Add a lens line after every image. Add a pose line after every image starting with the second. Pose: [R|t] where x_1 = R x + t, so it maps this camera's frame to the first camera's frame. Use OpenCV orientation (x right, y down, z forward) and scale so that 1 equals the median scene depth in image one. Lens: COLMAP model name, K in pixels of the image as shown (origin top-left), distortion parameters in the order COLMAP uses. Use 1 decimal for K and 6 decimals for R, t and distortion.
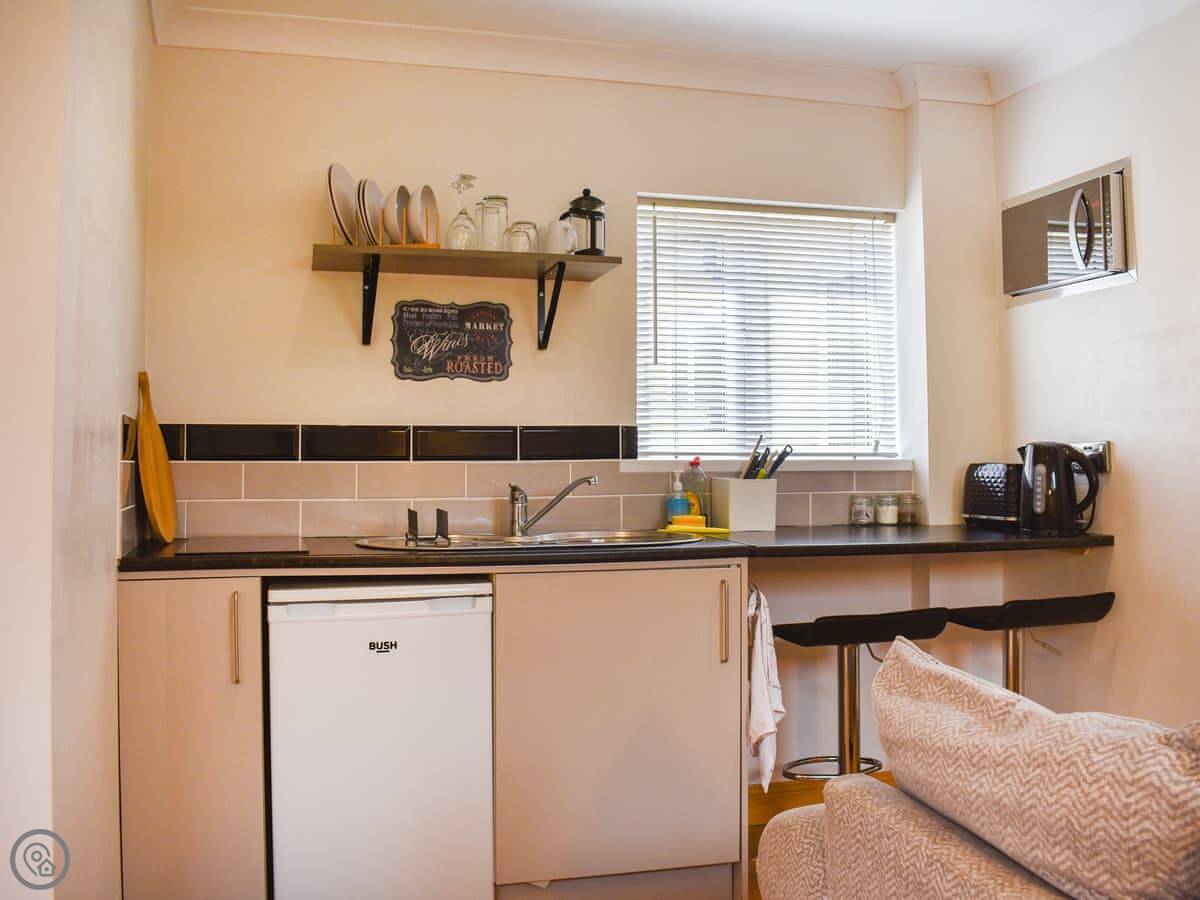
lens RADIAL K [[1094.3, 0, 601.8], [0, 1094.3, 448.1], [0, 0, 1]] dist [-0.114162, 0.000000]
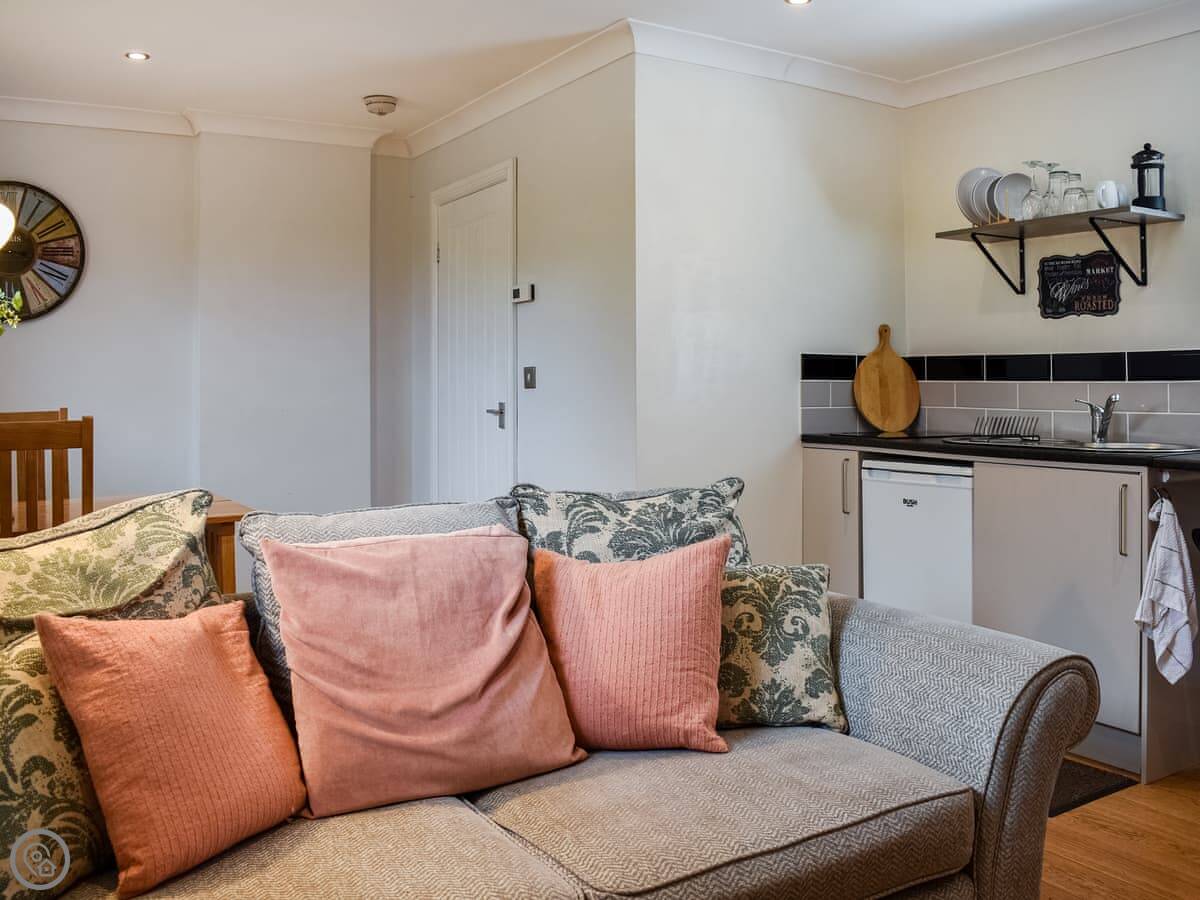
lens RADIAL K [[1094.3, 0, 600.3], [0, 1094.3, 449.6], [0, 0, 1]] dist [-0.114162, 0.000000]
pose [[0.278192, 0.060493, -0.958619, 0.904358], [0.012819, 0.997692, 0.066679, 0.001323], [0.960440, -0.030838, 0.276775, 0.130853]]
